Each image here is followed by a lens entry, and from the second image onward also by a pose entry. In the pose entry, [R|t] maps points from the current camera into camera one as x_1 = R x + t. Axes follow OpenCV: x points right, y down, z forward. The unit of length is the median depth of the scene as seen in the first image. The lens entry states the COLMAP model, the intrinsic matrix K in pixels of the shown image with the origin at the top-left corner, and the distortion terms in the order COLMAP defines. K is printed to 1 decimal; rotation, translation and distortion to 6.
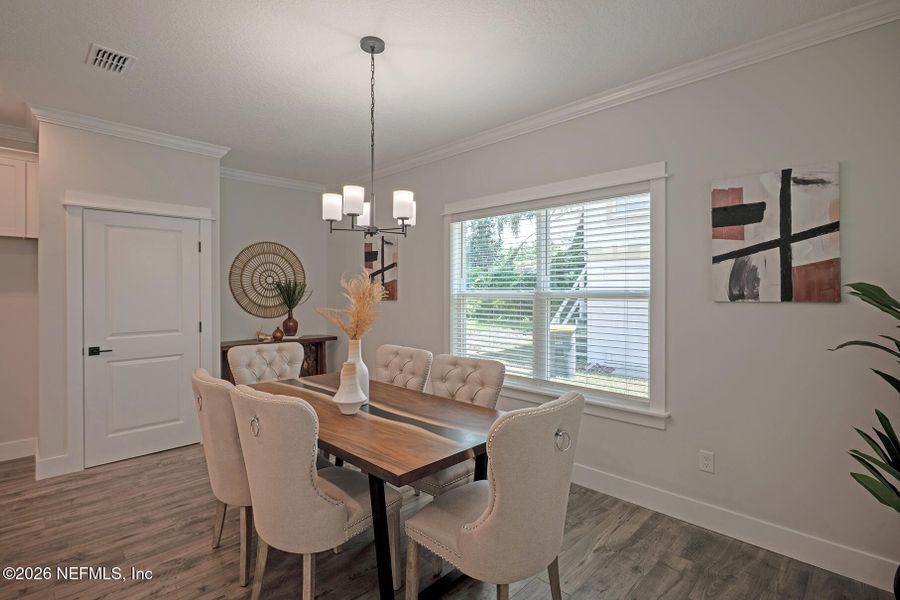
lens RADIAL K [[427.6, 0, 450.7], [0, 427.6, 295.6], [0, 0, 1]] dist [0.010433, -0.001348]
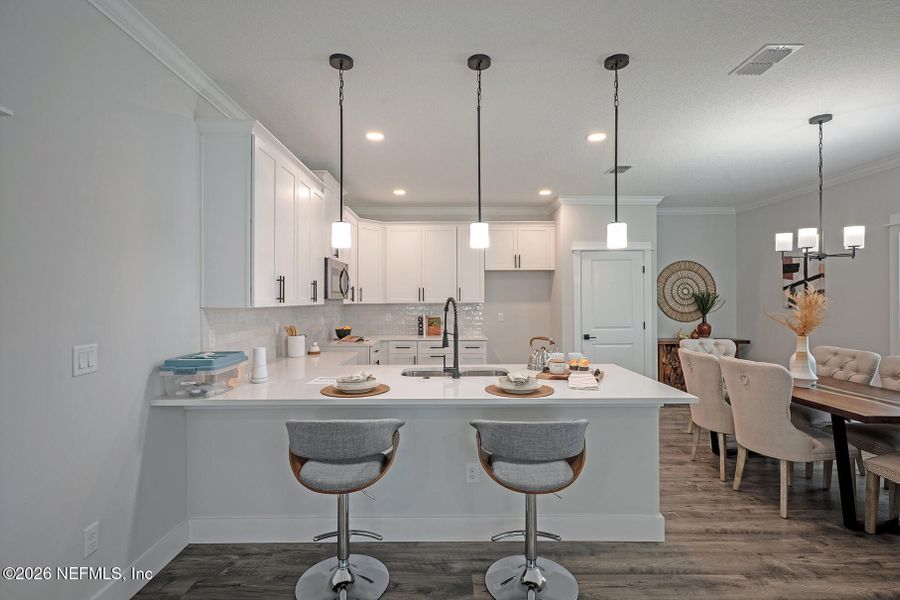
lens RADIAL K [[427.6, 0, 453.1], [0, 427.6, 298.9], [0, 0, 1]] dist [0.010433, -0.001348]
pose [[0.709467, -0.003774, -0.704729, -0.028537], [-0.003990, 0.999948, -0.009373, 0.000382], [0.704728, 0.009462, 0.709415, -0.461467]]
